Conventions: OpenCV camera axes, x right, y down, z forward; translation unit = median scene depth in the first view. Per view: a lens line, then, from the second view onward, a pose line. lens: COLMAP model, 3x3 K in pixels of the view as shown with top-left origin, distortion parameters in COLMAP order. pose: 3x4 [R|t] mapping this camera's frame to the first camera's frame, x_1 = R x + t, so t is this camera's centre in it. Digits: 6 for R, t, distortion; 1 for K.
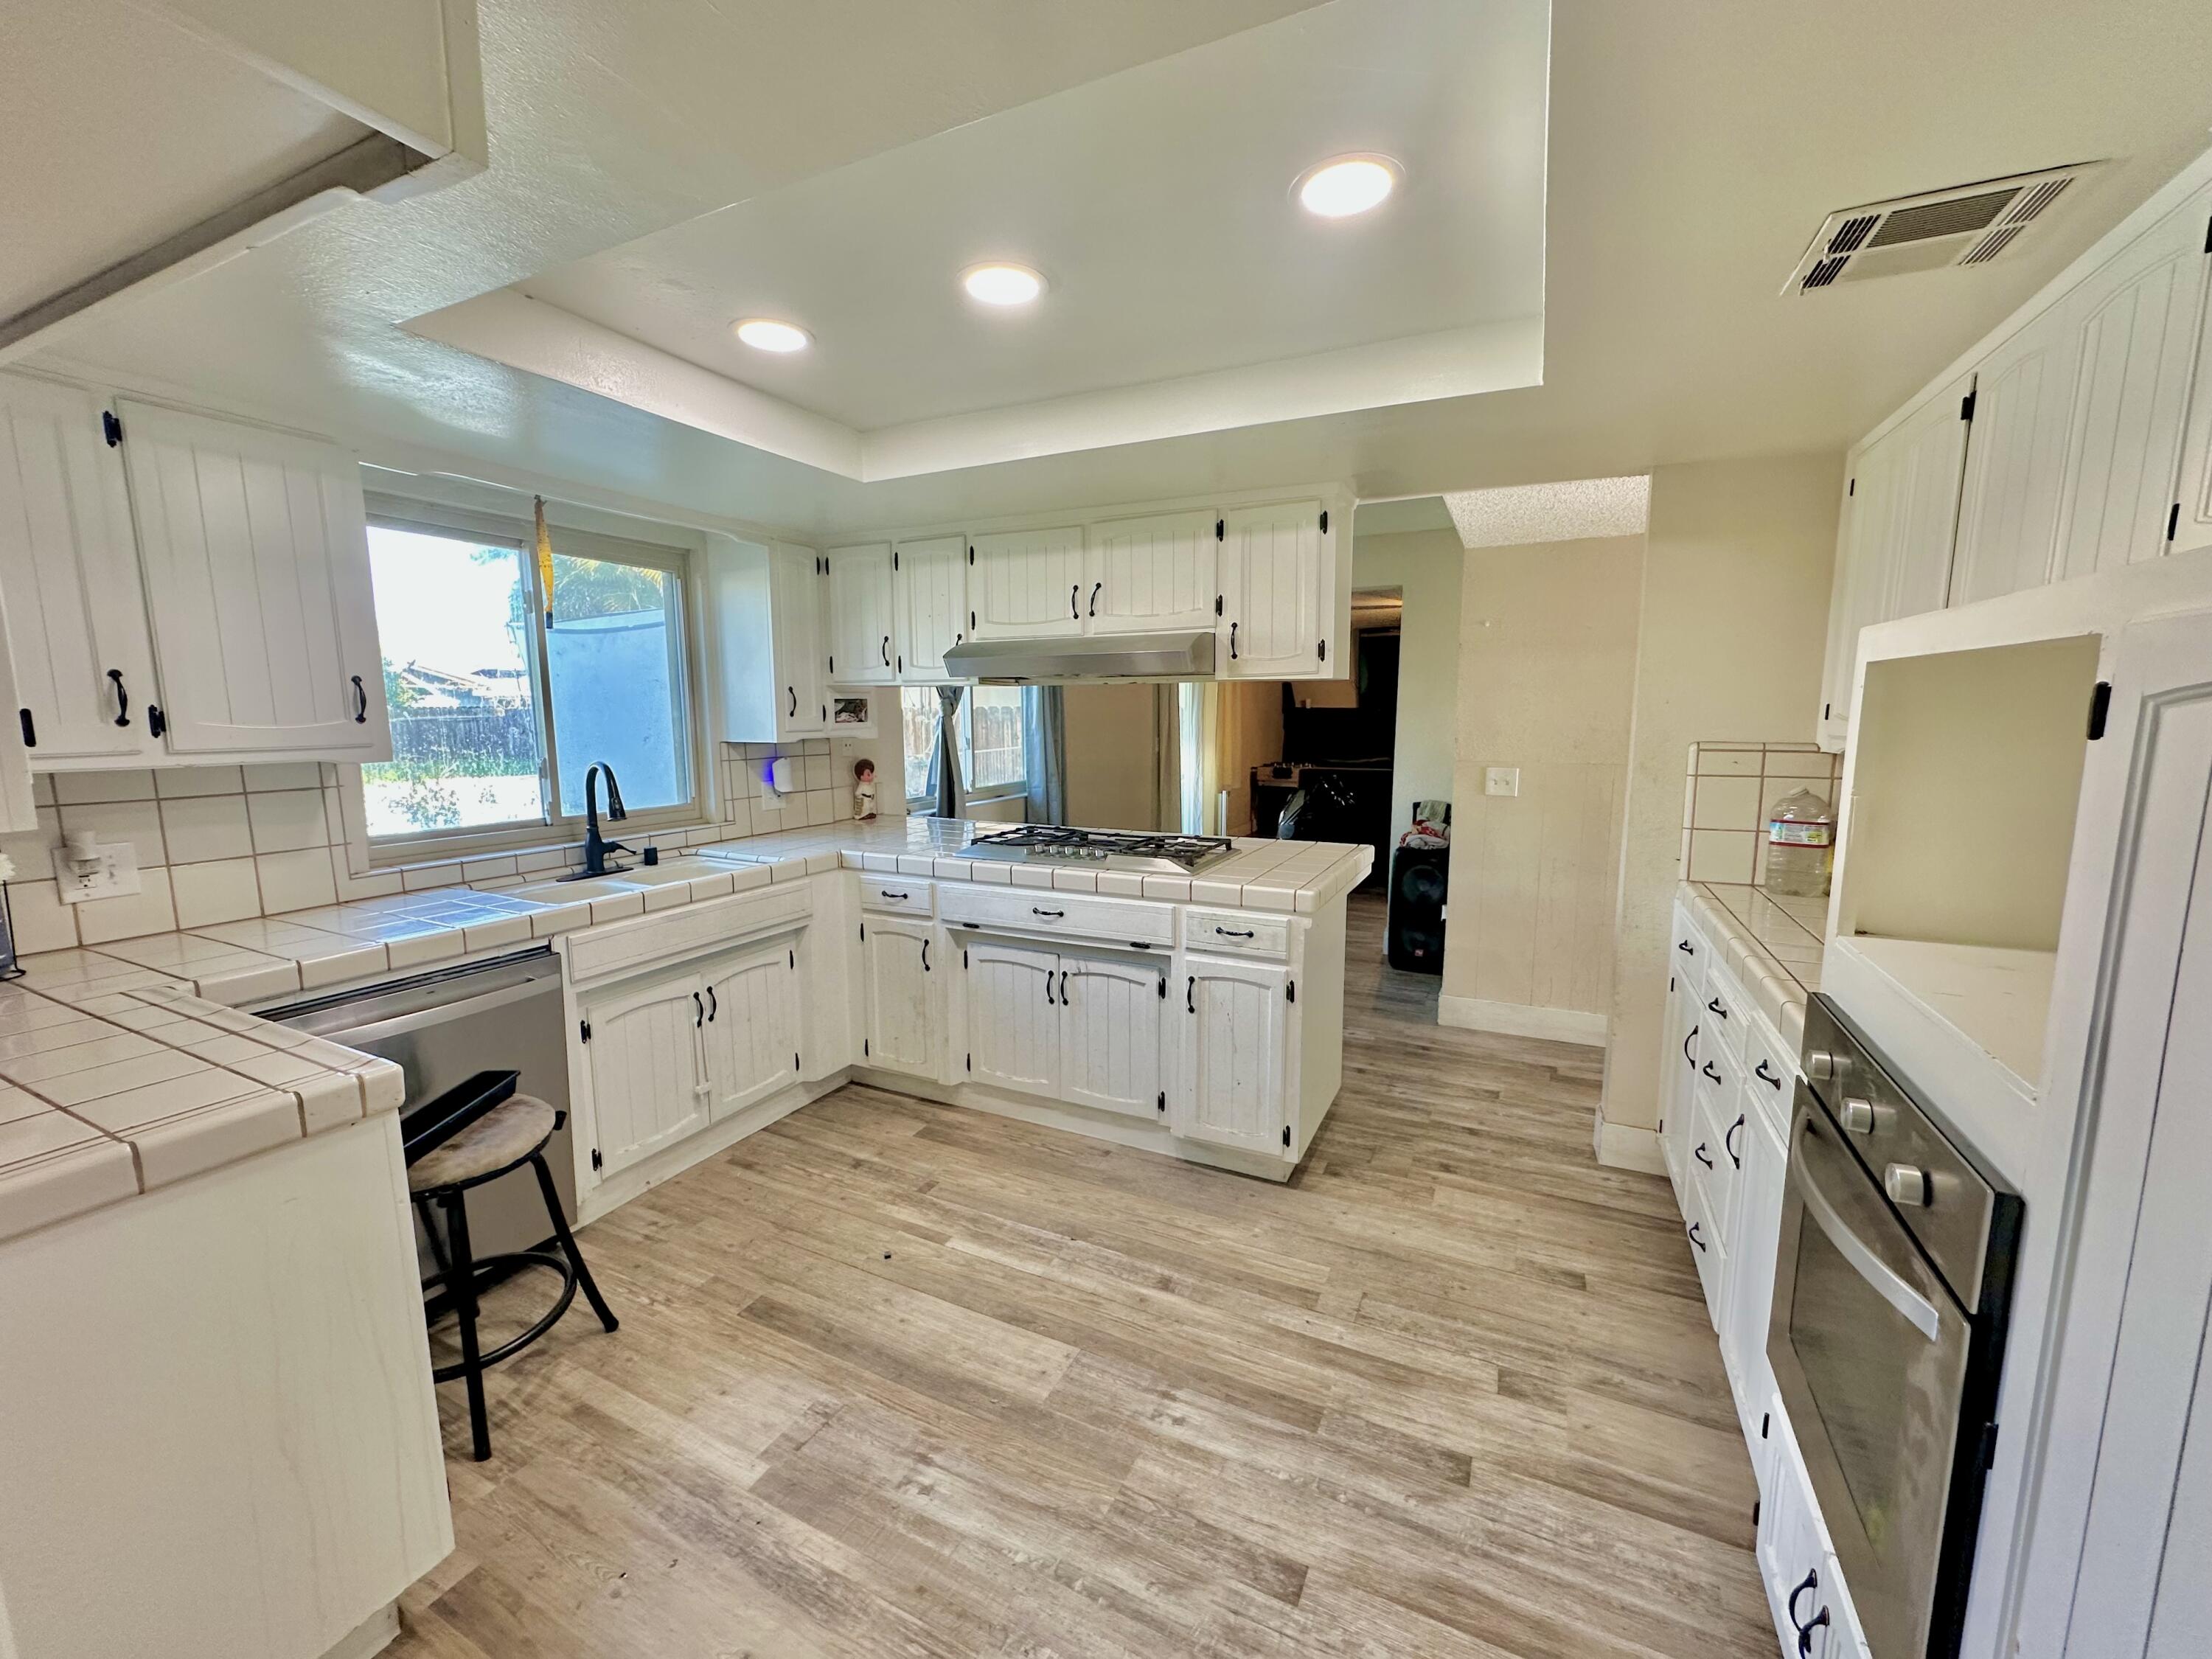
lens RADIAL K [[883.1, 0, 1103.2], [0, 883.1, 833.5], [0, 0, 1]] dist [0.001955, 0.000879]
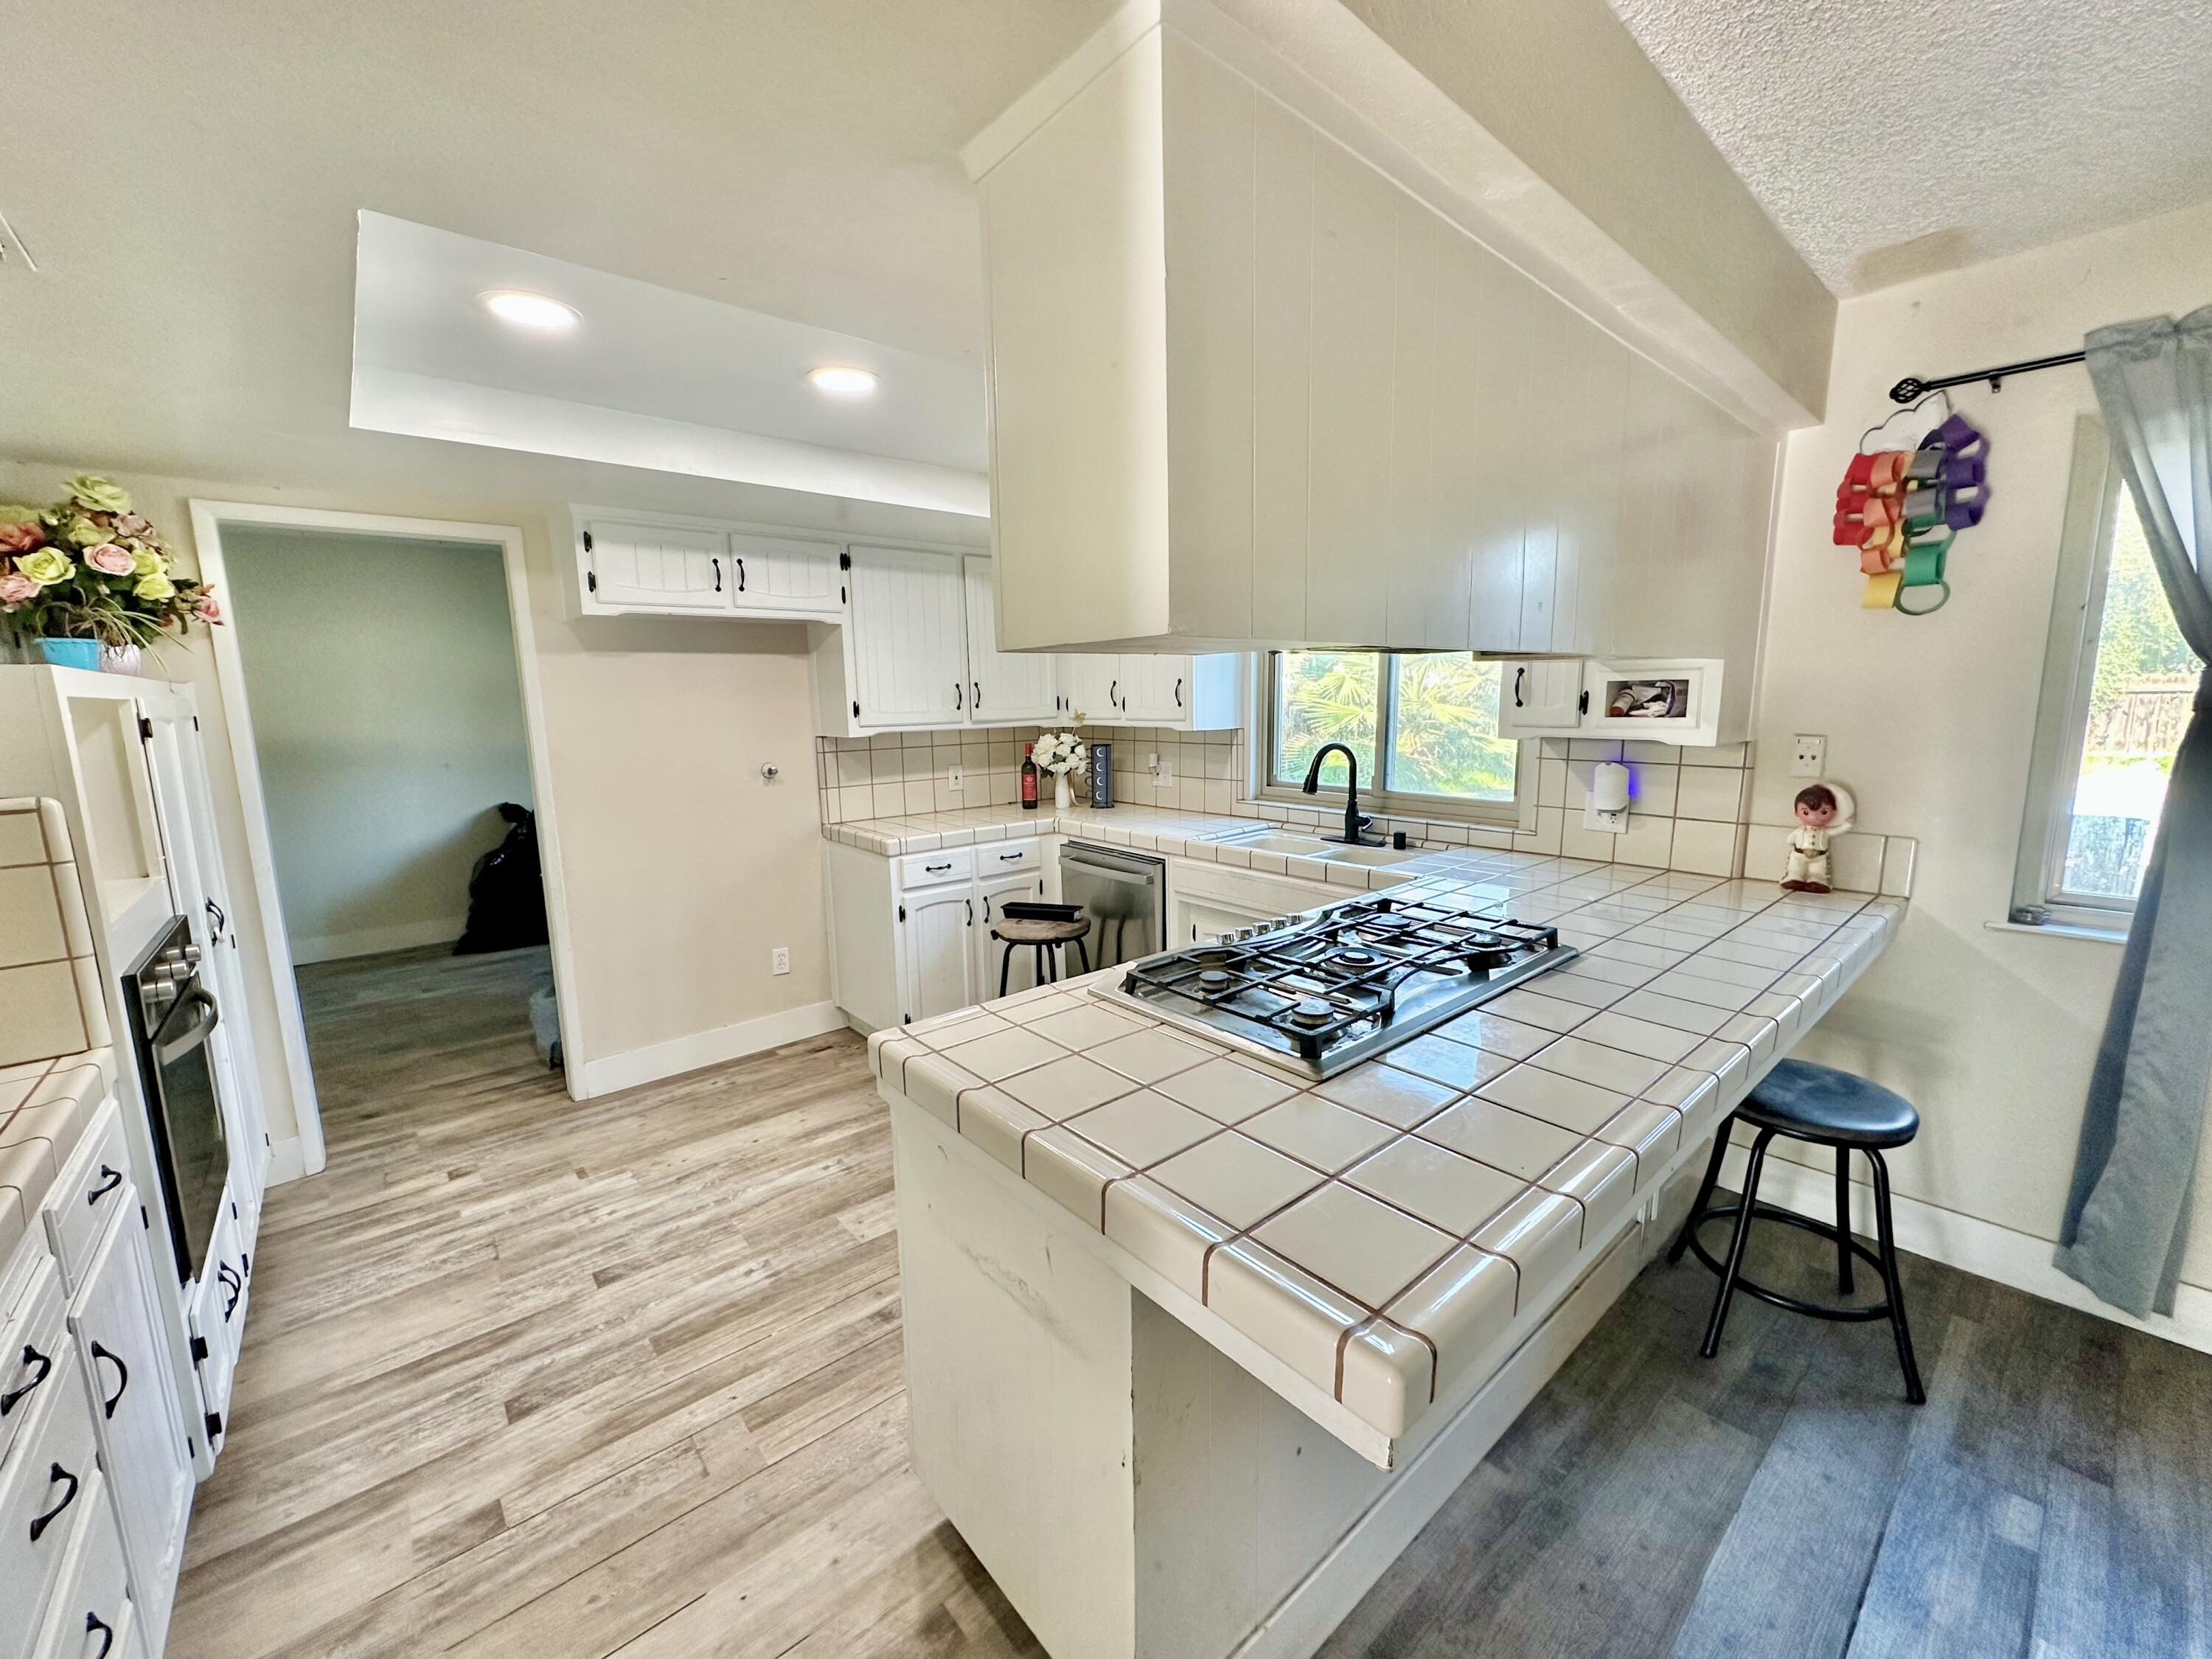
lens RADIAL K [[883.1, 0, 1116.3], [0, 883.1, 833.8], [0, 0, 1]] dist [0.001955, 0.000879]
pose [[-0.389285, 0.155581, -0.907883, 0.929576], [-0.107080, 0.971306, 0.212363, -0.278378], [0.914872, 0.179886, -0.361456, 1.809097]]
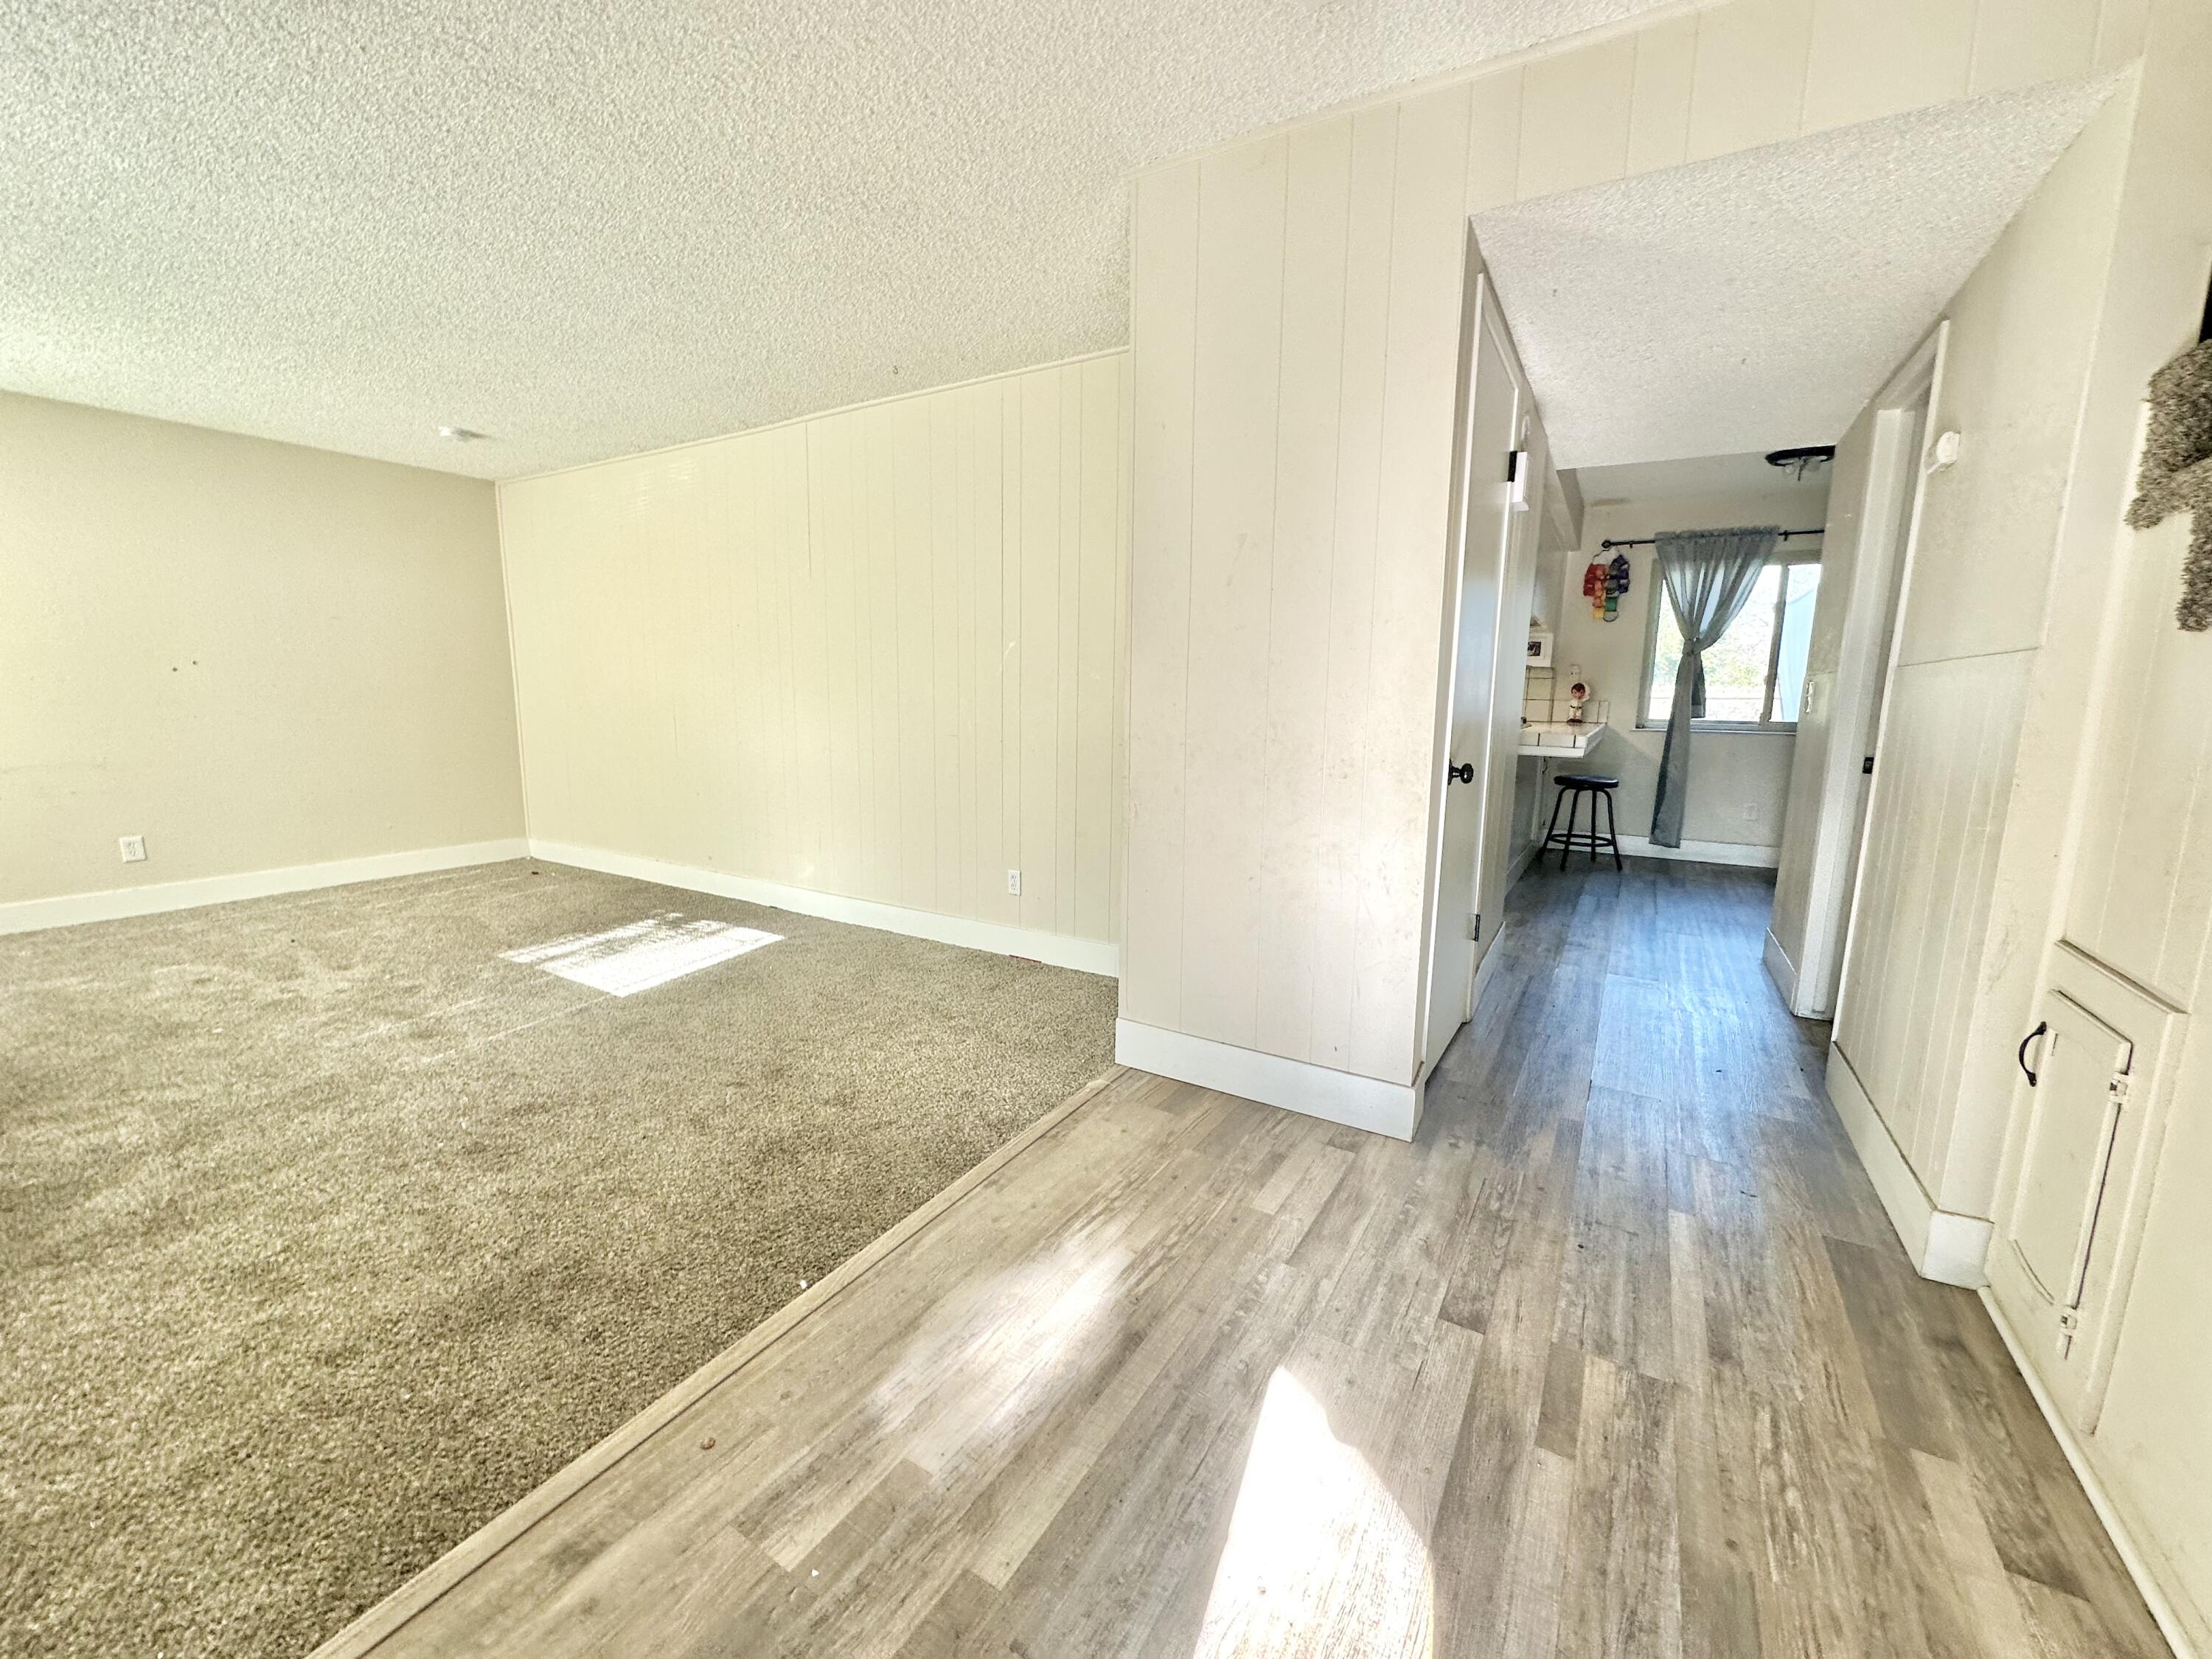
lens RADIAL K [[883.1, 0, 1102.4], [0, 883.1, 832.8], [0, 0, 1]] dist [0.001955, 0.000879]
pose [[-0.092865, 0.161078, -0.982563, 3.154480], [-0.150094, 0.973286, 0.173743, 0.083985], [0.984301, 0.163611, -0.066208, 0.690238]]
